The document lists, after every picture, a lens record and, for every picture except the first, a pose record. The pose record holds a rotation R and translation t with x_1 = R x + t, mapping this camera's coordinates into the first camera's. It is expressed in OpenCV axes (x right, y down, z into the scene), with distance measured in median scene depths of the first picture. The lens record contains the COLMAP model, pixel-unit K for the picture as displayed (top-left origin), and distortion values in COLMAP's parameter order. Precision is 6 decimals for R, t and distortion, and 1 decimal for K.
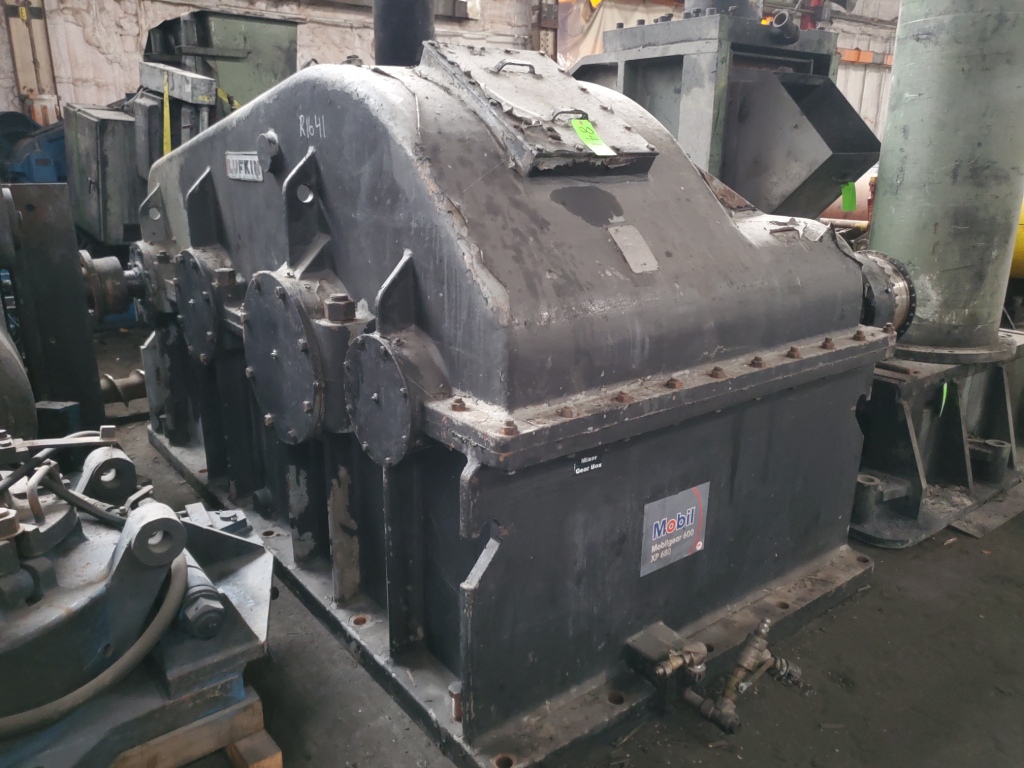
lens RADIAL K [[793.4, 0, 508.8], [0, 793.4, 388.4], [0, 0, 1]] dist [0.027697, -0.014635]
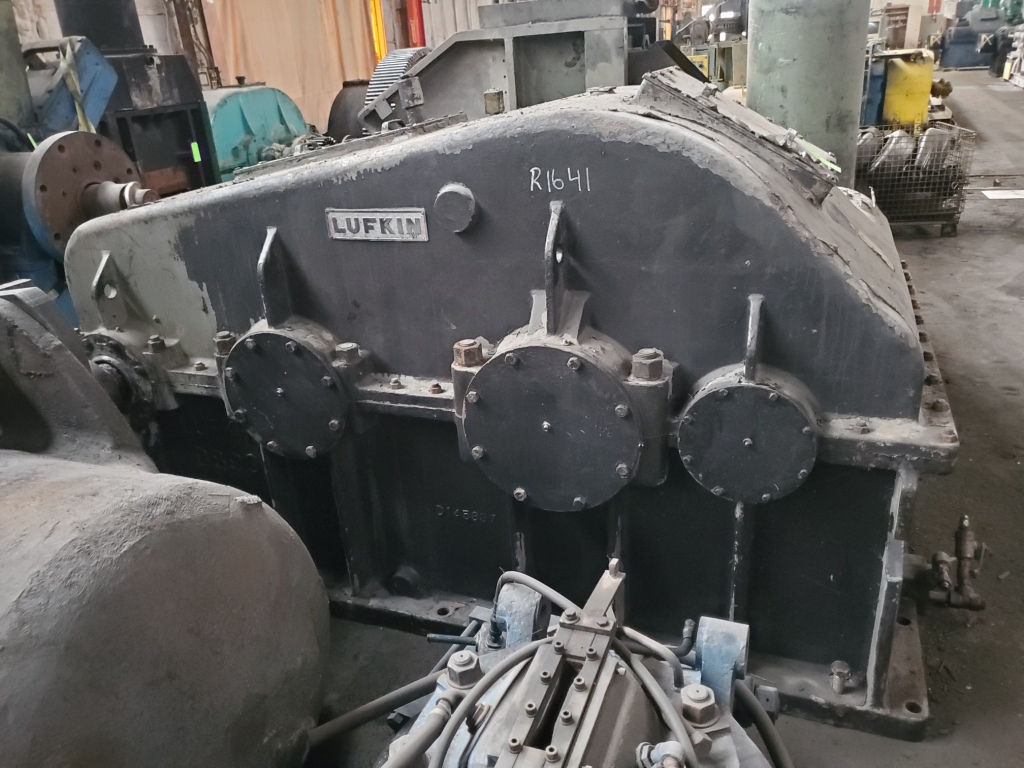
lens RADIAL K [[793.4, 0, 510.5], [0, 793.4, 385.2], [0, 0, 1]] dist [0.027697, -0.014635]
pose [[0.849459, -0.265202, 0.456167, -0.899611], [0.225990, 0.964068, 0.139650, -0.279244], [-0.476811, -0.015537, 0.878869, 0.255951]]
